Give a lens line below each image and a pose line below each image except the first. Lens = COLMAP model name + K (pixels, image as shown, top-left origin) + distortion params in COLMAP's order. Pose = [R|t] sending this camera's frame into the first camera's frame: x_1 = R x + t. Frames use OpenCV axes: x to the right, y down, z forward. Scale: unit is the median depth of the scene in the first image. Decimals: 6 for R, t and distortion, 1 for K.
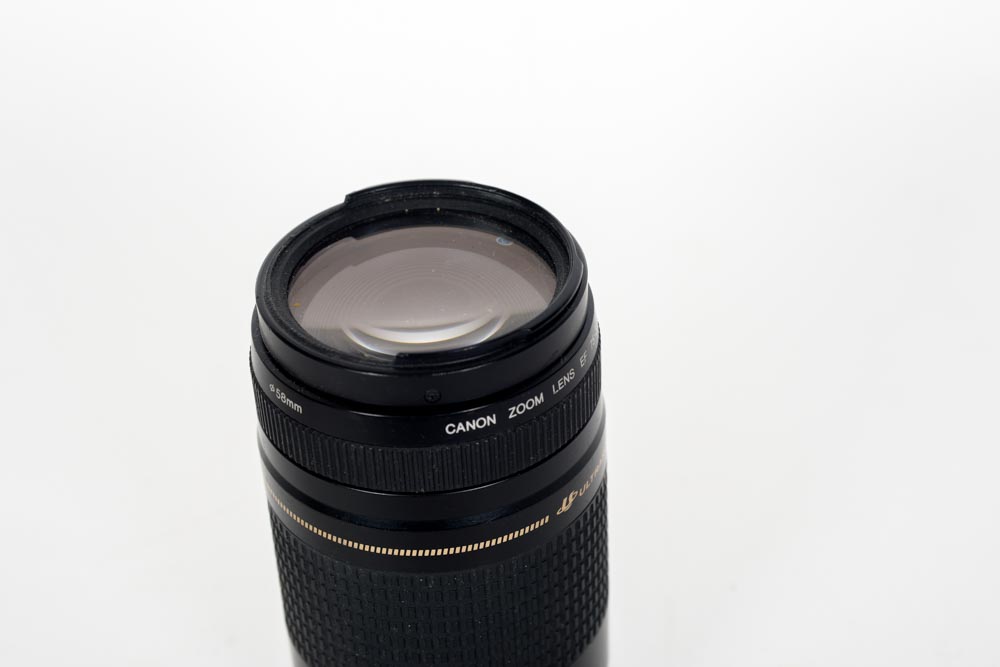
lens RADIAL K [[2077.8, 0, 499.1], [0, 2077.8, 334.0], [0, 0, 1]] dist [0.097336, 0.000000]
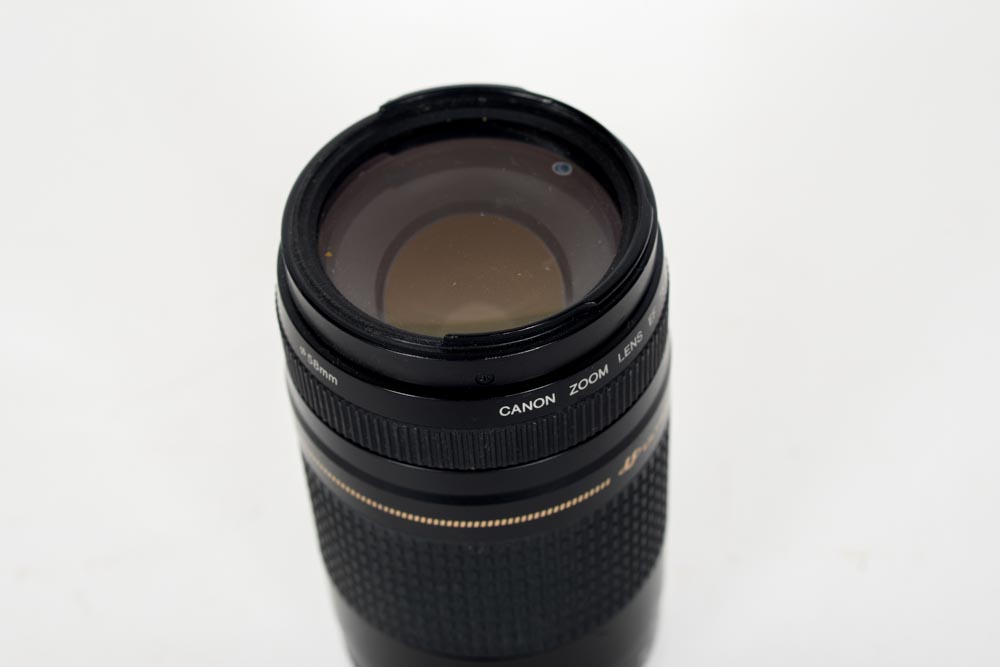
lens RADIAL K [[2077.8, 0, 496.9], [0, 2077.8, 339.7], [0, 0, 1]] dist [0.097336, 0.000000]
pose [[0.999999, -0.001268, -0.000598, -0.025218], [0.001371, 0.973752, 0.227606, -0.180346], [0.000294, -0.227607, 0.973753, 0.131417]]
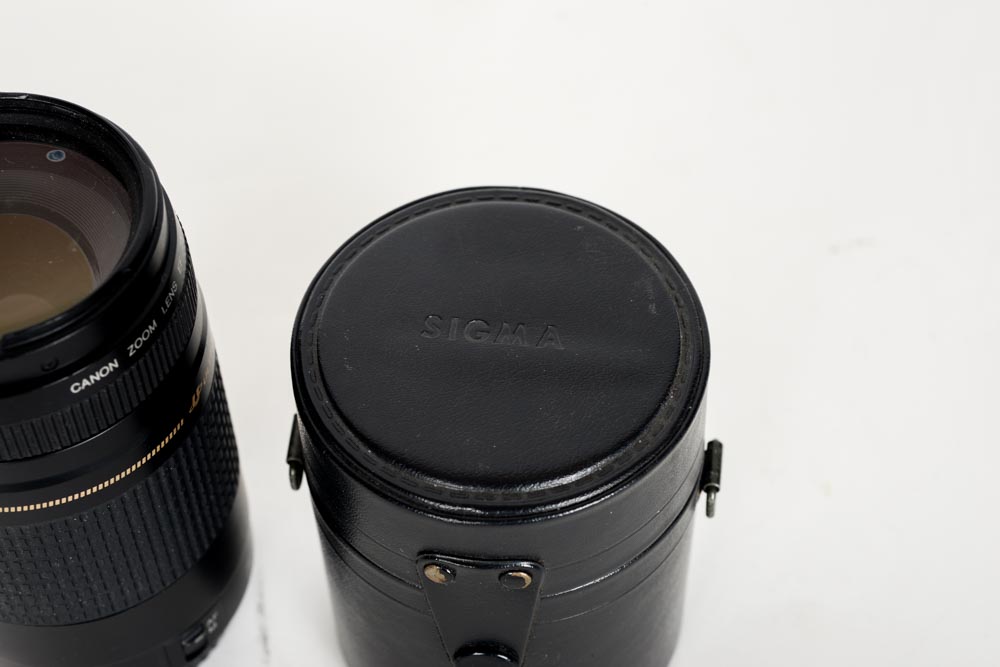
lens RADIAL K [[2077.8, 0, 498.8], [0, 2077.8, 332.2], [0, 0, 1]] dist [0.097336, 0.000000]
pose [[0.925625, -0.289864, 0.243304, -0.067024], [0.213958, 0.931128, 0.295335, -0.213610], [-0.312154, -0.221313, 0.923894, 0.048427]]
